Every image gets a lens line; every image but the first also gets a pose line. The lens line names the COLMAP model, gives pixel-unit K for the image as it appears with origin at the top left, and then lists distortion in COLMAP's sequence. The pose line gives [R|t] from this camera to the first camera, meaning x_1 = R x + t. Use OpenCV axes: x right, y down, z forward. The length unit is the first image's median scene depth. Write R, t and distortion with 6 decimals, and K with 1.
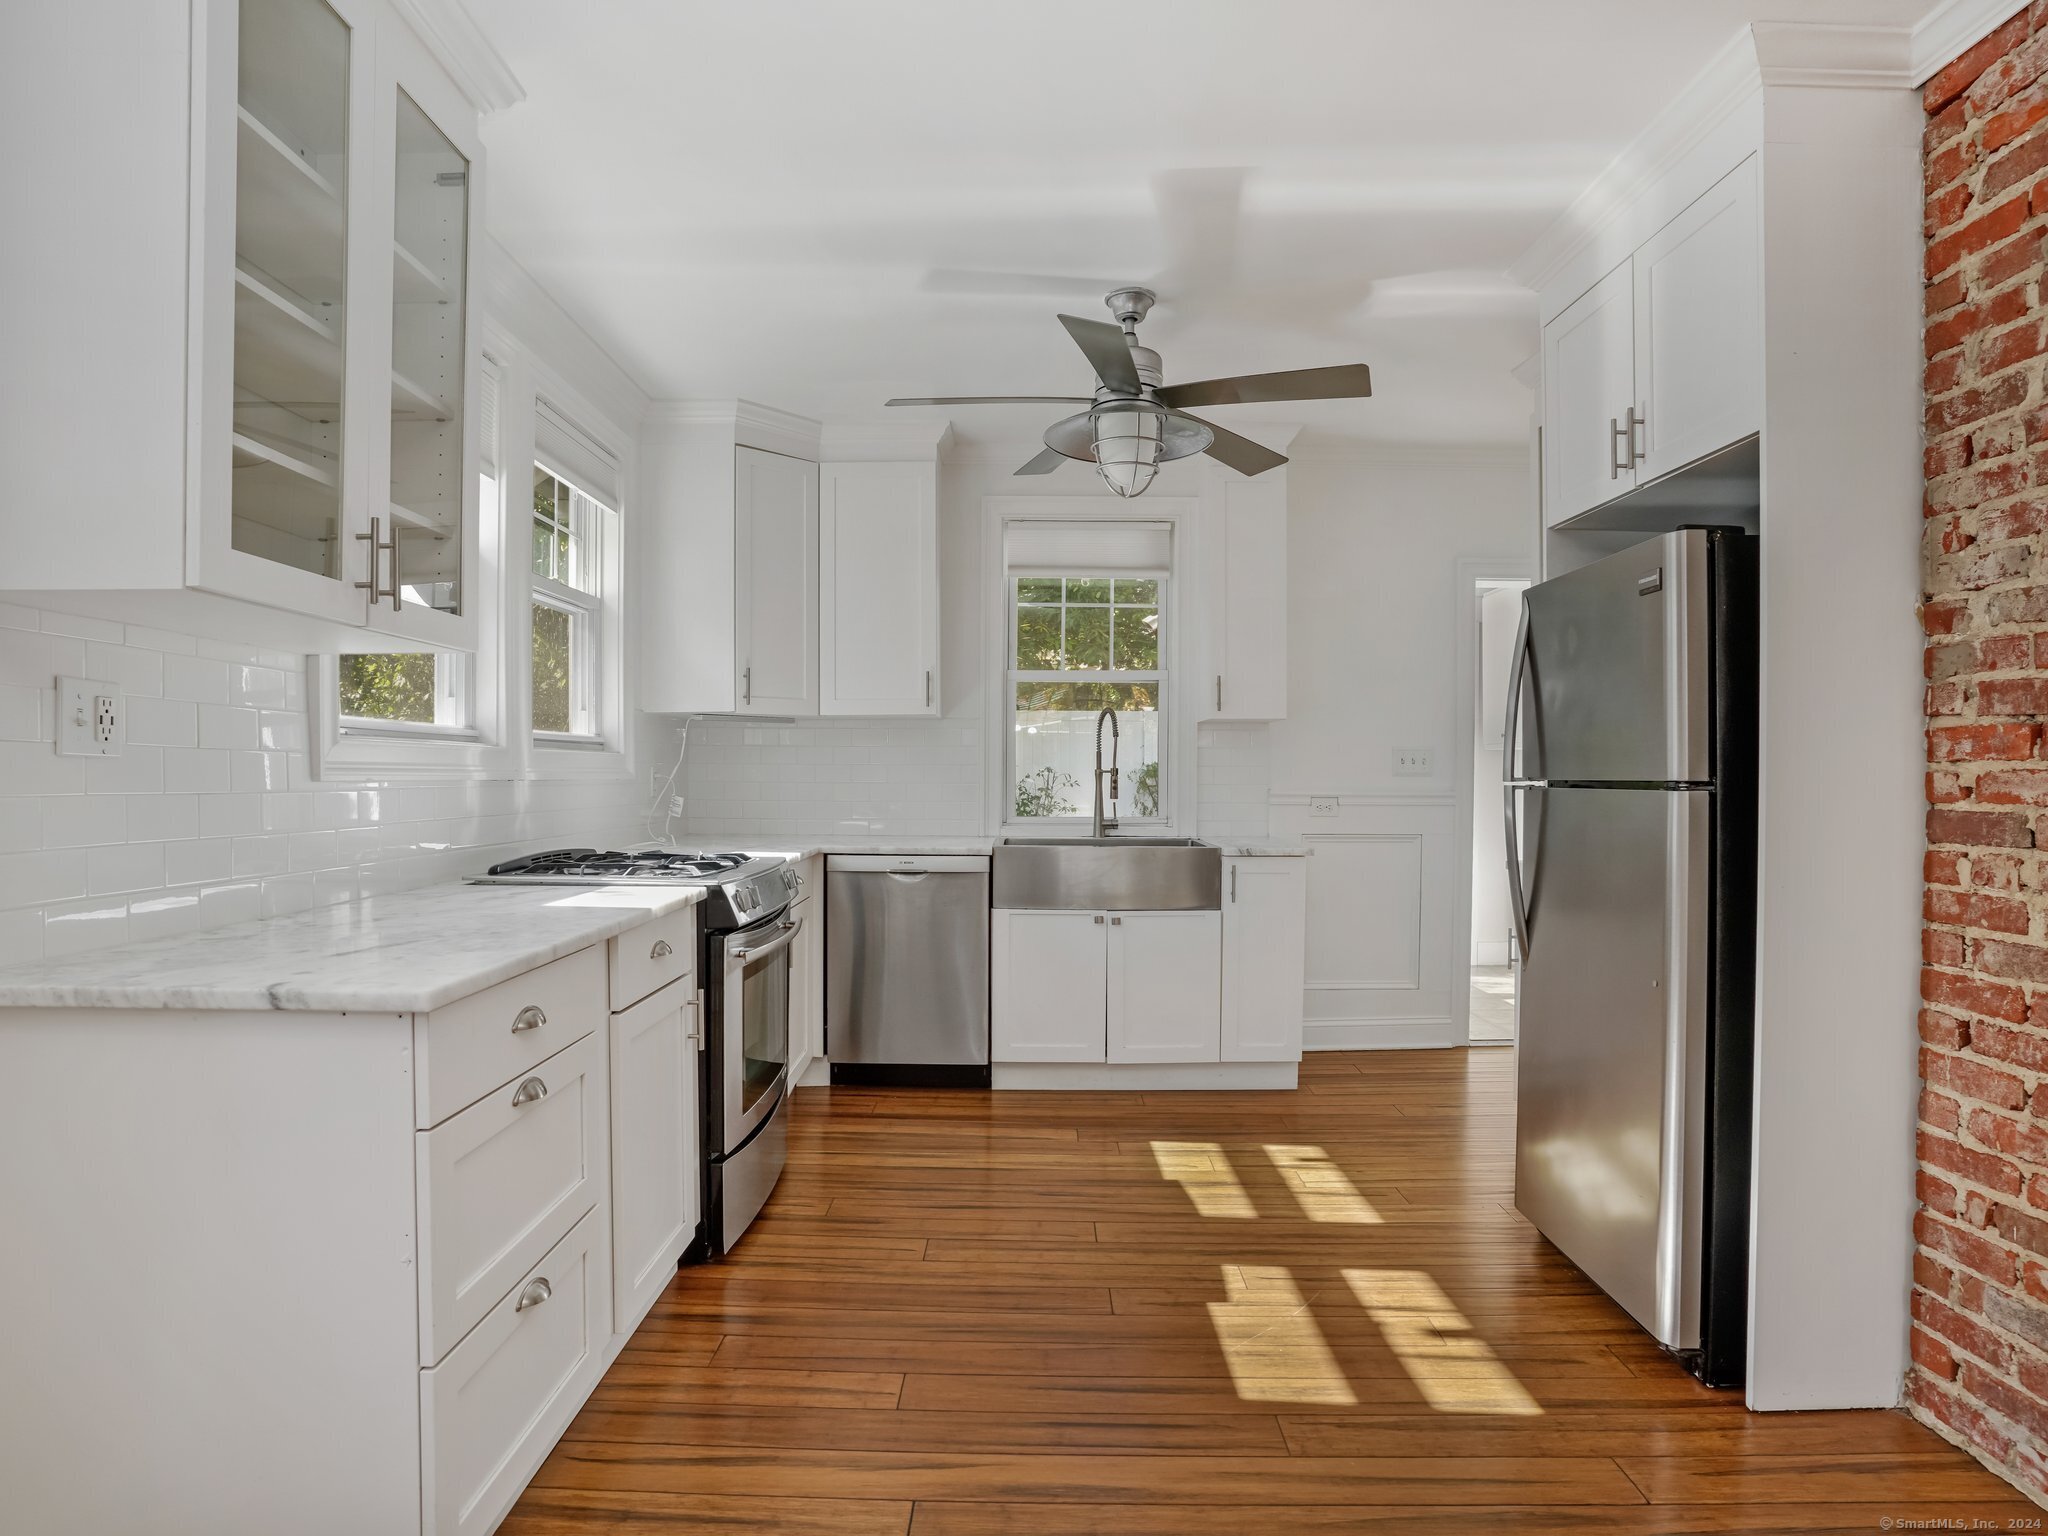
lens RADIAL K [[1140.4, 0, 1017.6], [0, 1140.4, 768.3], [0, 0, 1]] dist [-0.075075, 0.027646]
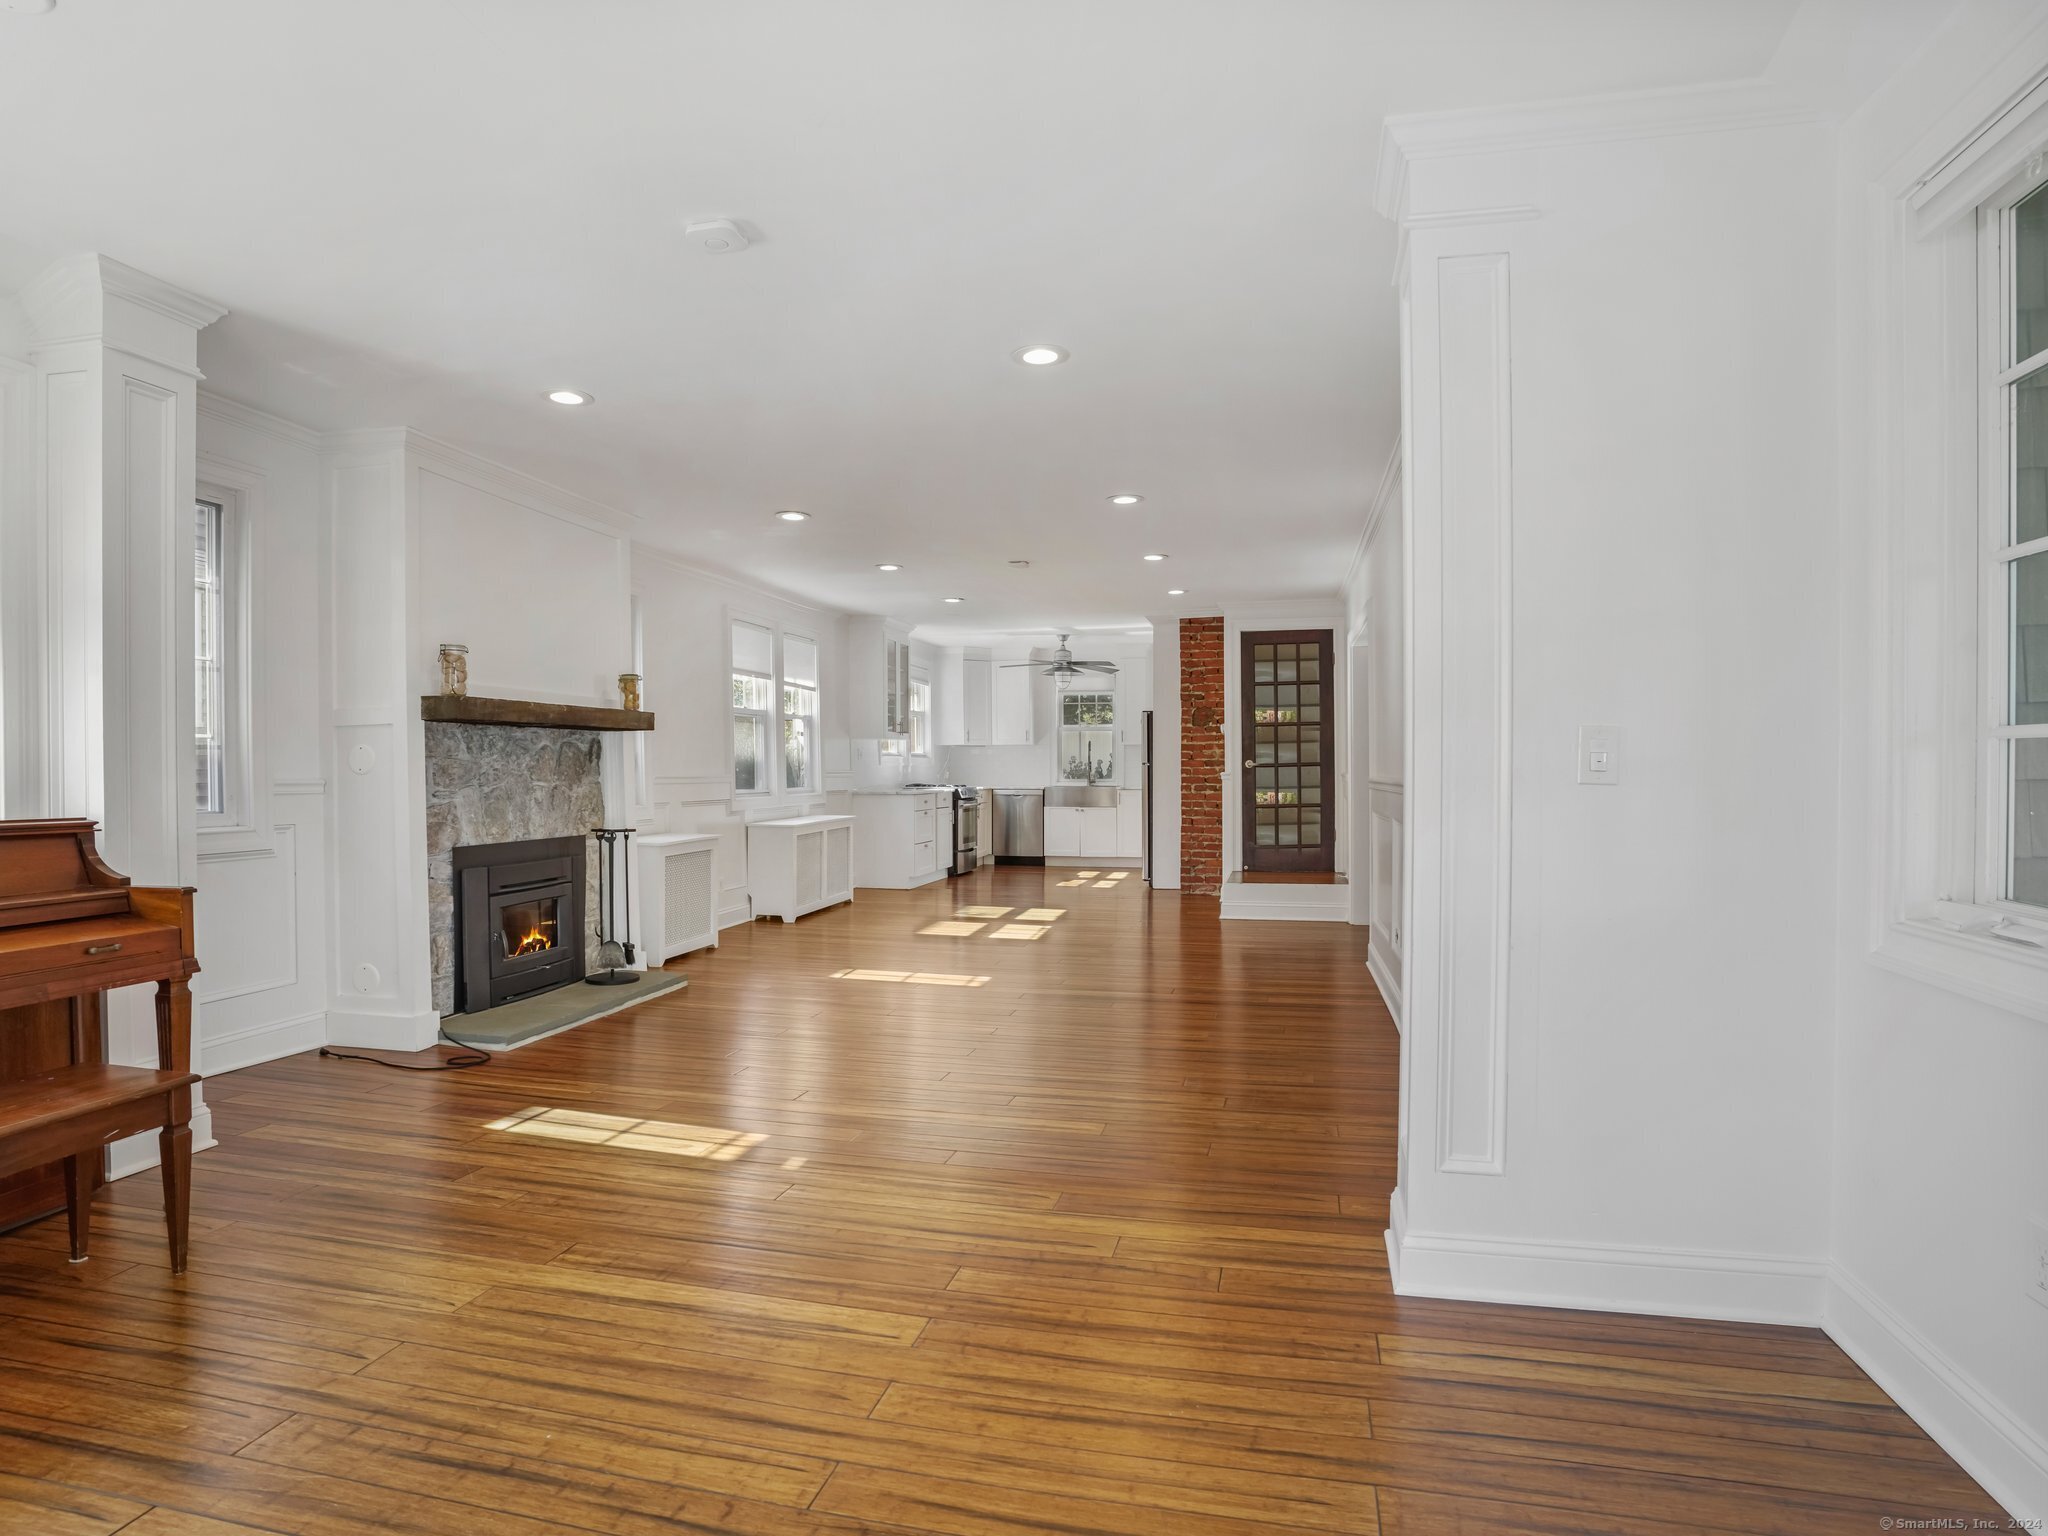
lens RADIAL K [[1140.4, 0, 1018.3], [0, 1140.4, 774.5], [0, 0, 1]] dist [-0.075075, 0.027646]
pose [[0.975289, -0.005774, -0.220858, 0.683165], [0.007156, 0.999960, 0.005457, 0.018933], [0.220817, -0.006903, 0.975291, -2.357290]]
